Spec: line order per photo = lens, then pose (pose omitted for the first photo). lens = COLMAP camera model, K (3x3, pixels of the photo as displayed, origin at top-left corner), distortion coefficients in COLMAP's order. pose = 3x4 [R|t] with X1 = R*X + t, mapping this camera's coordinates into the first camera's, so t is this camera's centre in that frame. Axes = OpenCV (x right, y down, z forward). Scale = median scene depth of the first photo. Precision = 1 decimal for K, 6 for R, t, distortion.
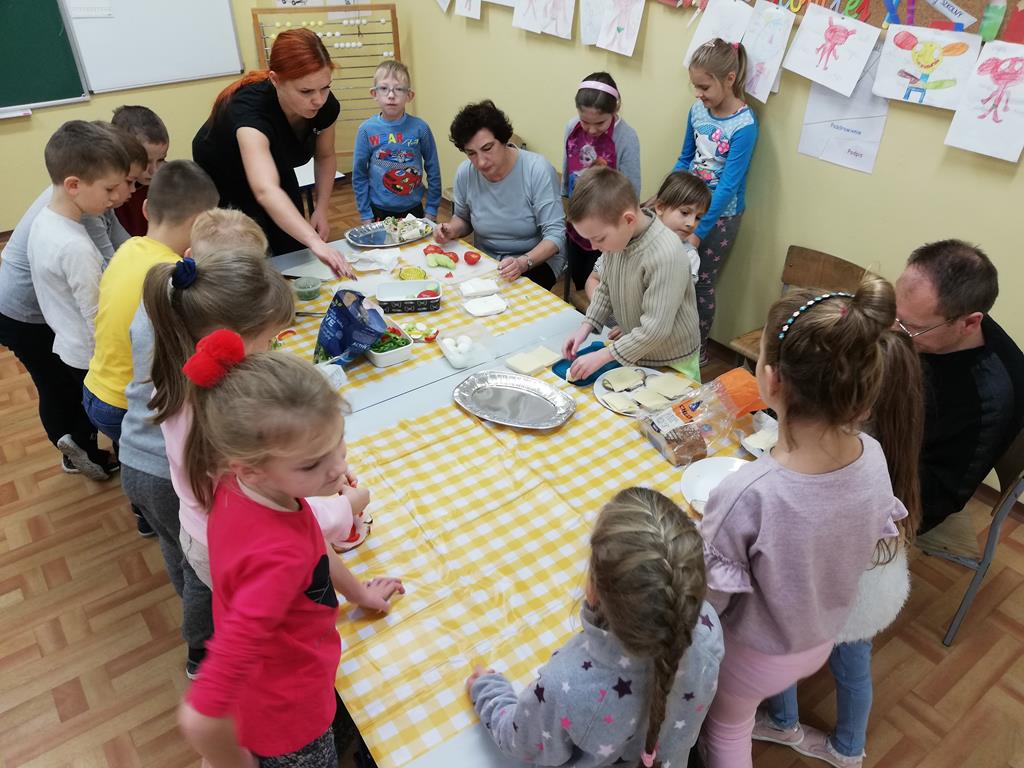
lens RADIAL K [[775.9, 0, 512.0], [0, 775.9, 384.0], [0, 0, 1]] dist [0.049494, -0.068247]
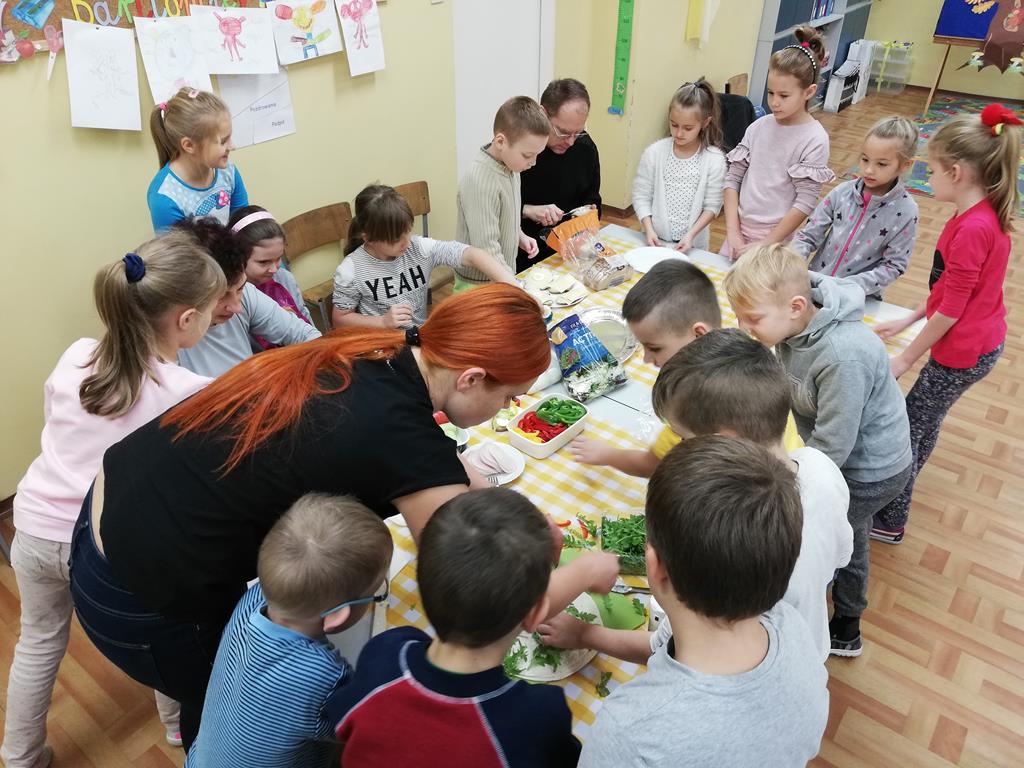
lens RADIAL K [[775.9, 0, 512.0], [0, 775.9, 384.0], [0, 0, 1]] dist [0.049494, -0.068247]
pose [[-0.265965, -0.541714, 0.797376, -0.779170], [0.531951, 0.607349, 0.590047, -0.584084], [-0.803922, 0.581097, 0.126631, 0.864271]]
